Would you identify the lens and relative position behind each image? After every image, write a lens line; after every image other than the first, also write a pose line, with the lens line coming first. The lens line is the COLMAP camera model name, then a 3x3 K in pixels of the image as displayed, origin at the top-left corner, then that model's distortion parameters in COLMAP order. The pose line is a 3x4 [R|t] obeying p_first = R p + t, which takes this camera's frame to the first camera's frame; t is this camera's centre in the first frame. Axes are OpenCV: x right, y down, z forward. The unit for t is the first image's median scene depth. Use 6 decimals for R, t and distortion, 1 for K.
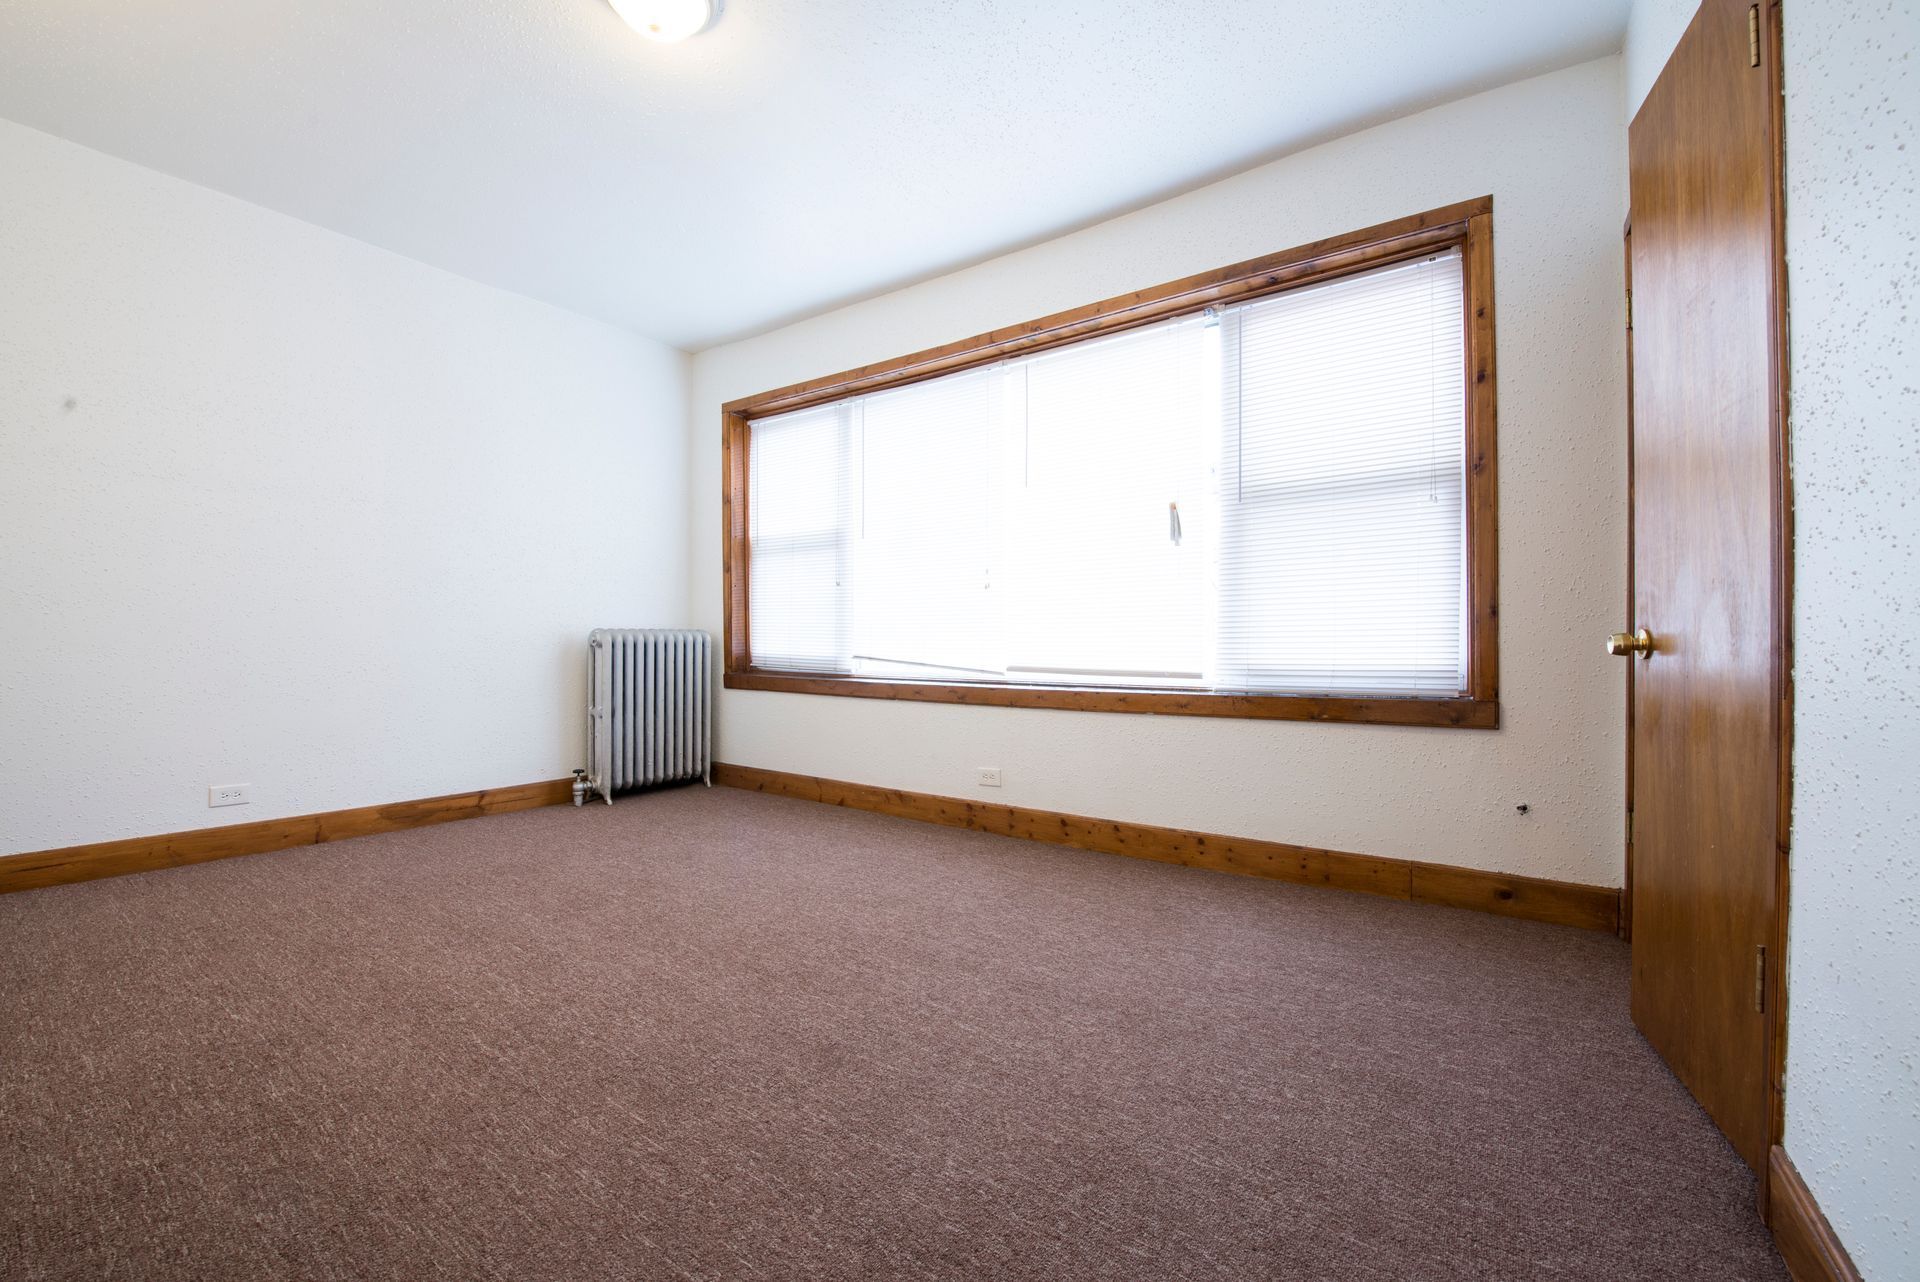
lens RADIAL K [[769.7, 0, 949.5], [0, 769.7, 641.1], [0, 0, 1]] dist [-0.008996, -0.000531]
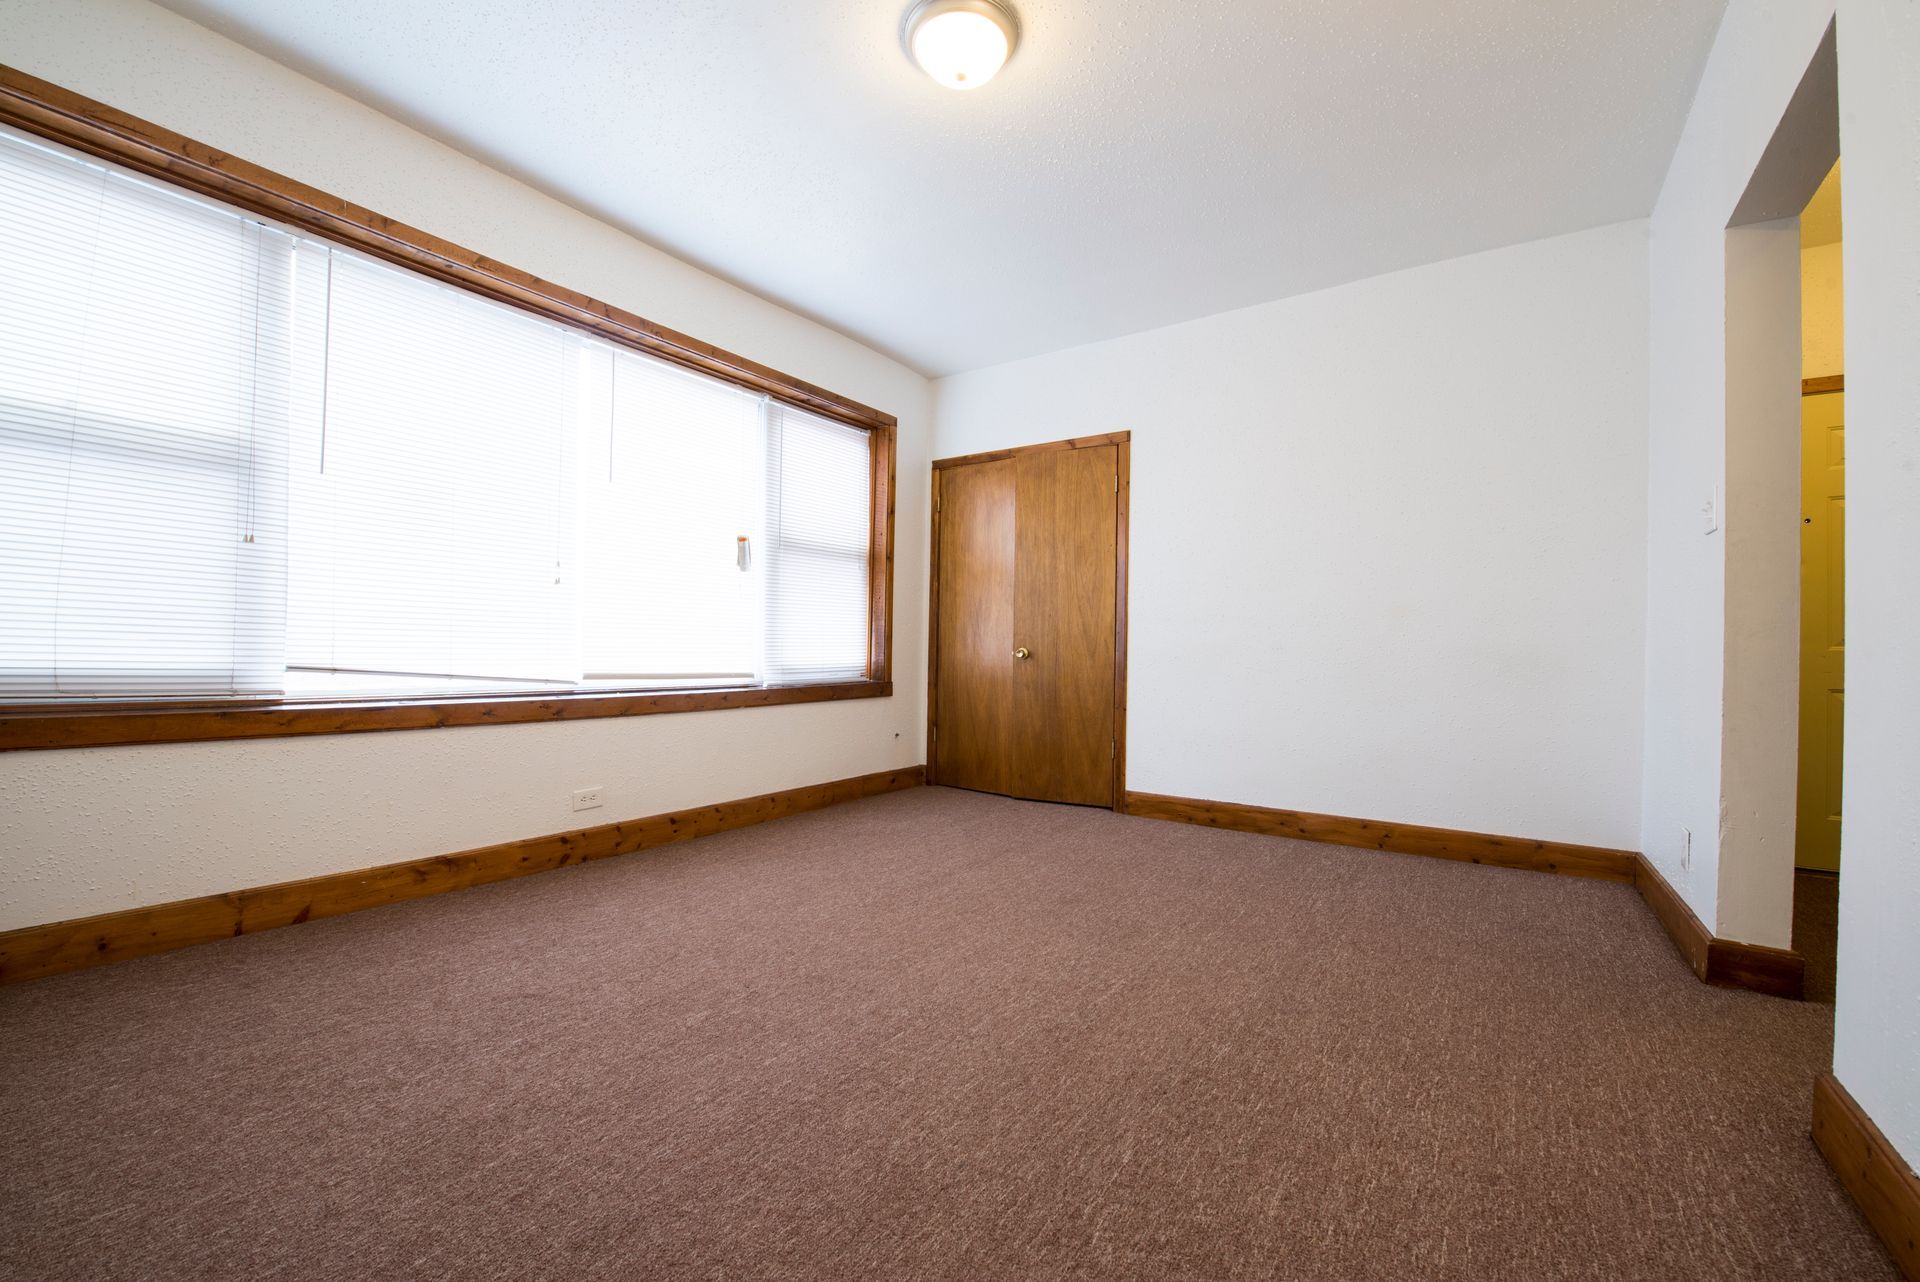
lens RADIAL K [[769.7, 0, 954.8], [0, 769.7, 644.9], [0, 0, 1]] dist [-0.008996, -0.000531]
pose [[-0.003811, 0.005873, 0.999975, -0.929532], [-0.015328, 0.999865, -0.005931, -0.002635], [-0.999875, -0.015351, -0.003721, 0.645334]]
